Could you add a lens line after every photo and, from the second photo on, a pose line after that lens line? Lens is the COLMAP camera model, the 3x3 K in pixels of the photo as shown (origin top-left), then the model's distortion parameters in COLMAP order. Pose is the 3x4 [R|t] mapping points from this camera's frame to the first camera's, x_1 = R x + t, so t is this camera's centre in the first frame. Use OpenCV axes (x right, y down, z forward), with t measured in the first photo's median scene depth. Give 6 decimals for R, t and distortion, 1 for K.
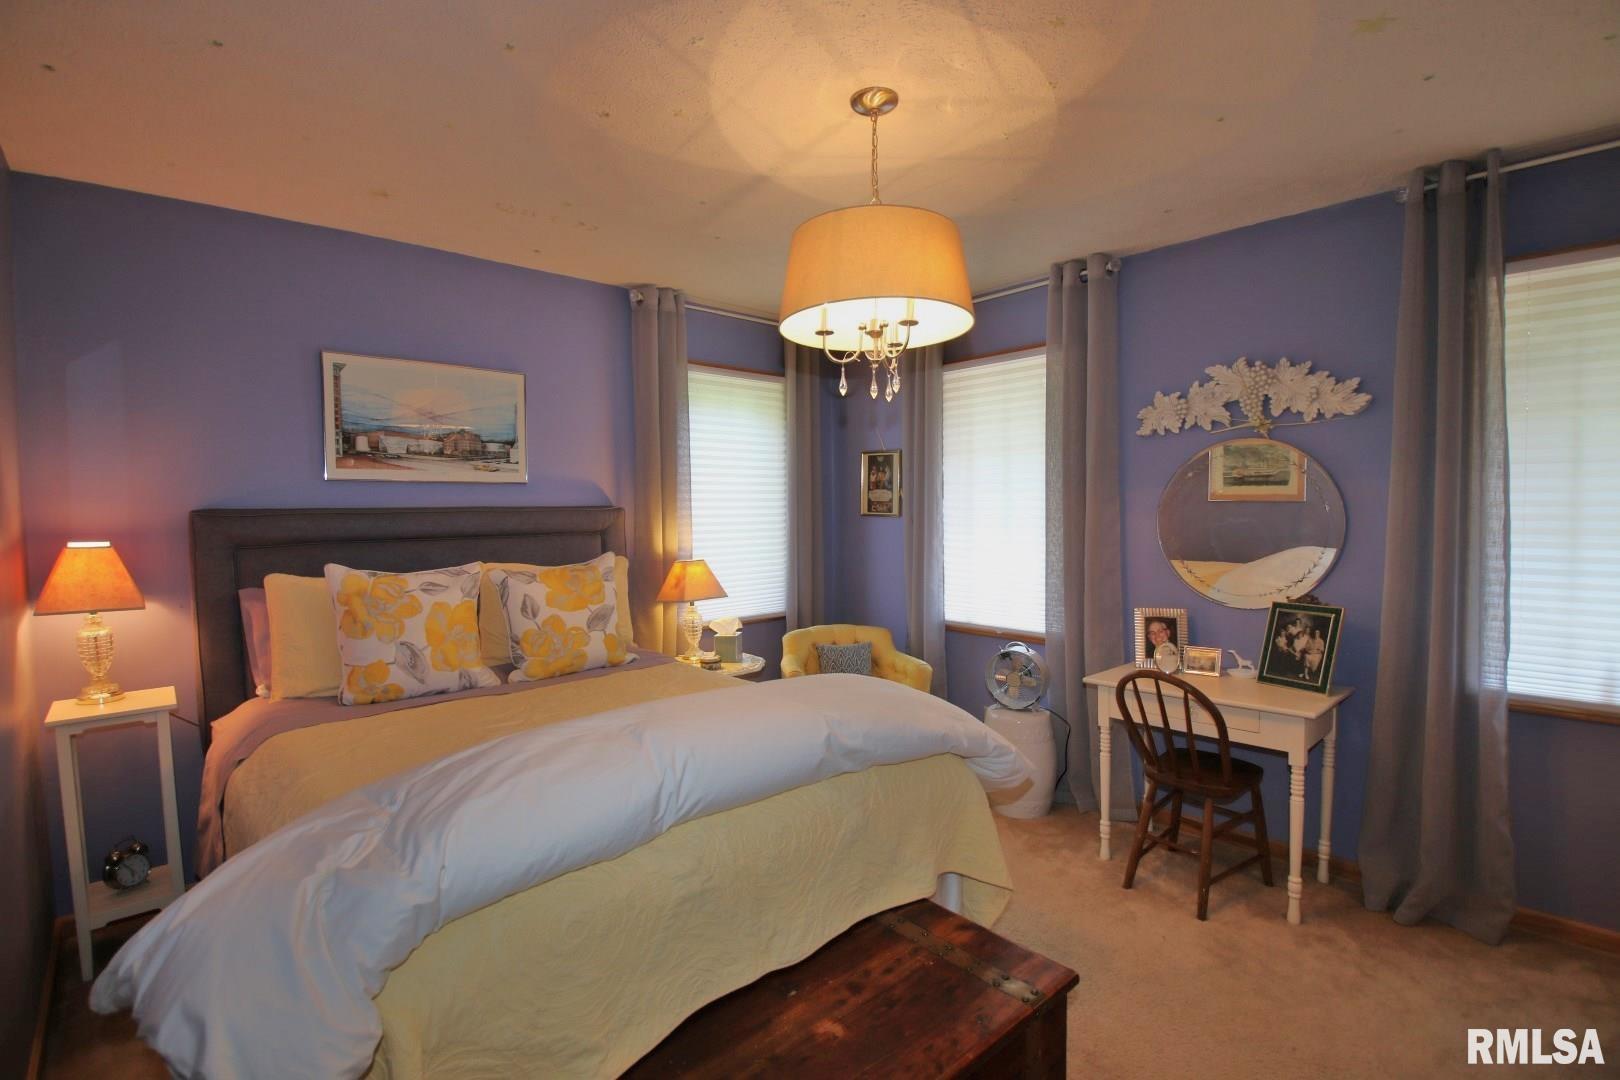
lens RADIAL K [[746.8, 0, 796.0], [0, 746.8, 549.8], [0, 0, 1]] dist [0.000562, -0.018728]
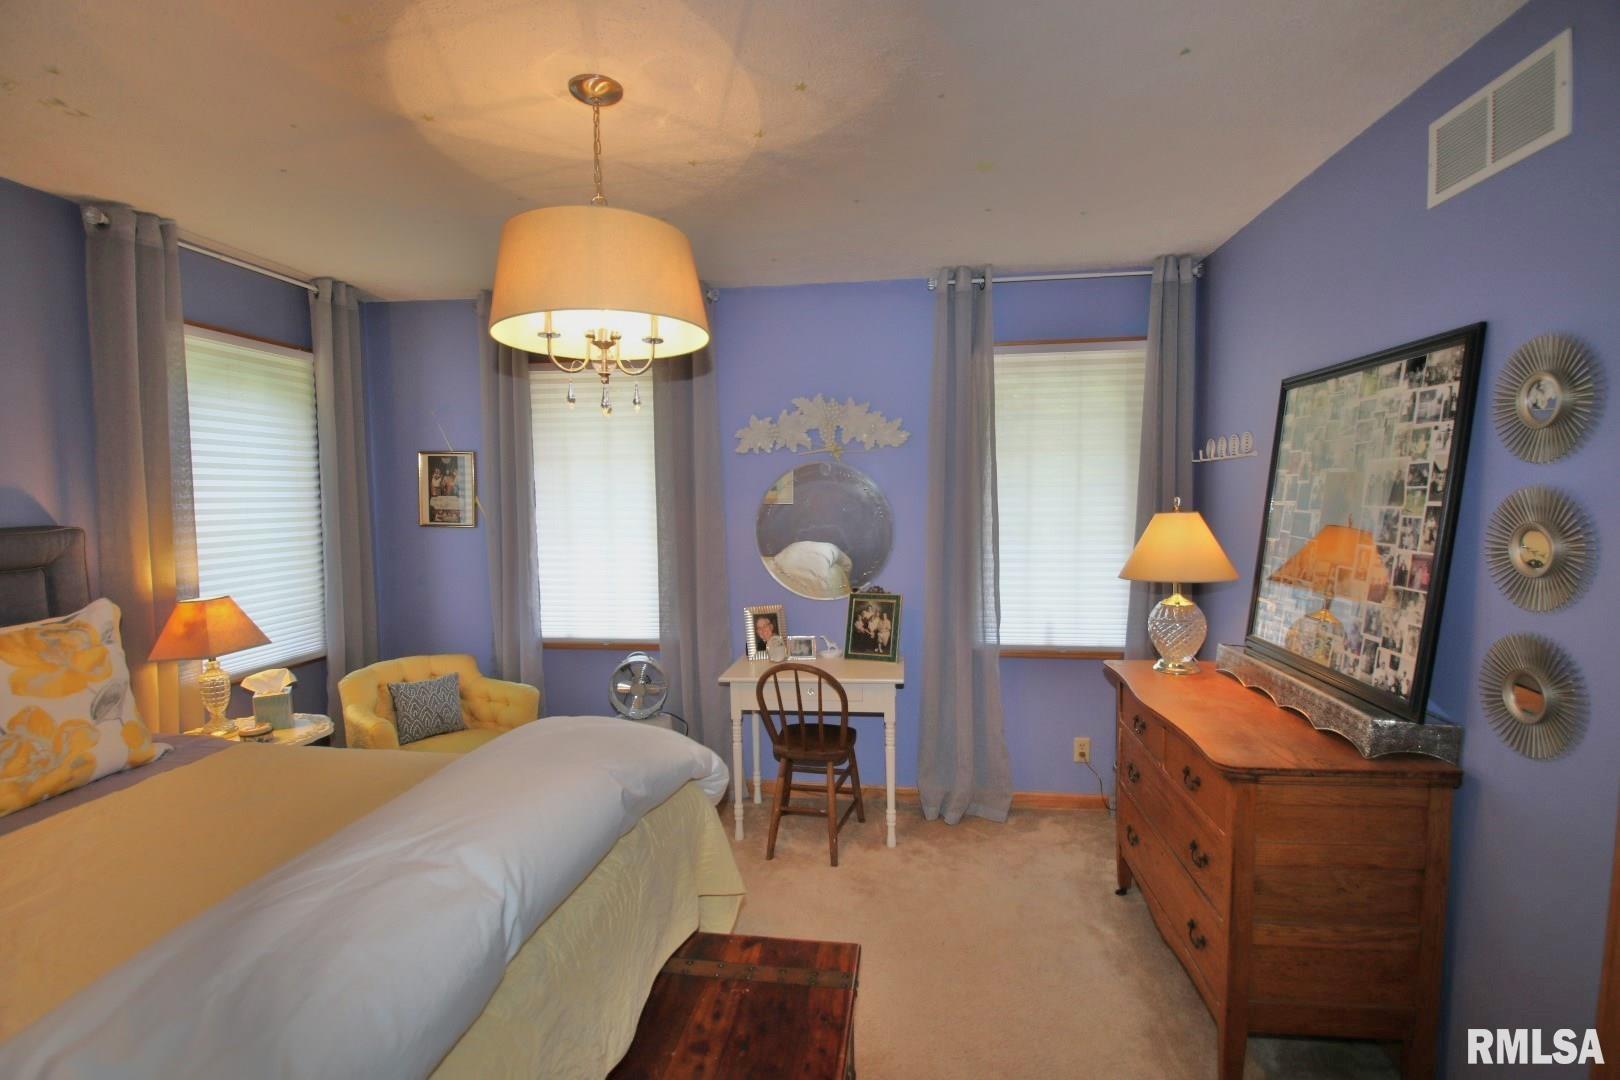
lens RADIAL K [[746.8, 0, 815.4], [0, 746.8, 548.4], [0, 0, 1]] dist [0.000562, -0.018728]
pose [[0.756999, -0.043114, 0.651992, -0.211693], [0.039746, 0.999011, 0.019914, -0.032387], [-0.652206, 0.010839, 0.757965, 0.094962]]
